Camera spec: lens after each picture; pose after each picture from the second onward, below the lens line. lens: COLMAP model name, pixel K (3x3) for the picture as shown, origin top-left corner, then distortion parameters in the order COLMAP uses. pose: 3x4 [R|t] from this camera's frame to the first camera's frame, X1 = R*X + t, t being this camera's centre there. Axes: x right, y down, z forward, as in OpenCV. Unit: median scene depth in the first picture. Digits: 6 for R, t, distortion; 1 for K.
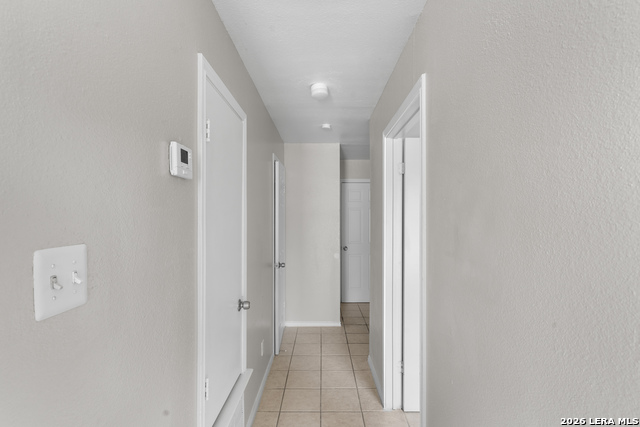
lens RADIAL K [[309.3, 0, 320.0], [0, 309.3, 213.5], [0, 0, 1]] dist [-0.000322, 0.000020]
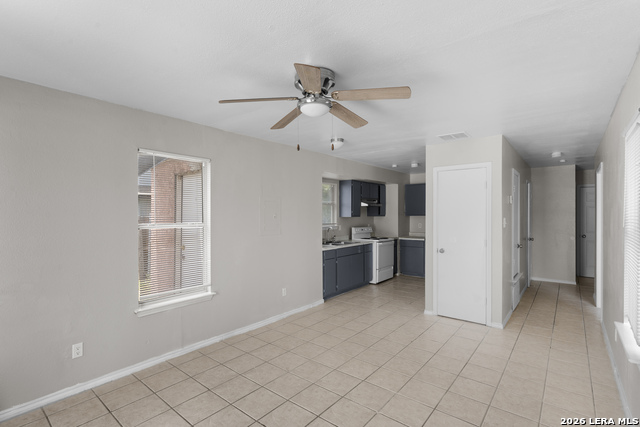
lens RADIAL K [[303.6, 0, 303.3], [0, 303.6, 213.6], [0, 0, 1]] dist [-0.016211, -0.000090]
pose [[0.752721, -0.000658, -0.658340, 0.026599], [0.009495, 0.999906, 0.009857, -0.013620], [0.658272, -0.013670, 0.752656, -1.004142]]
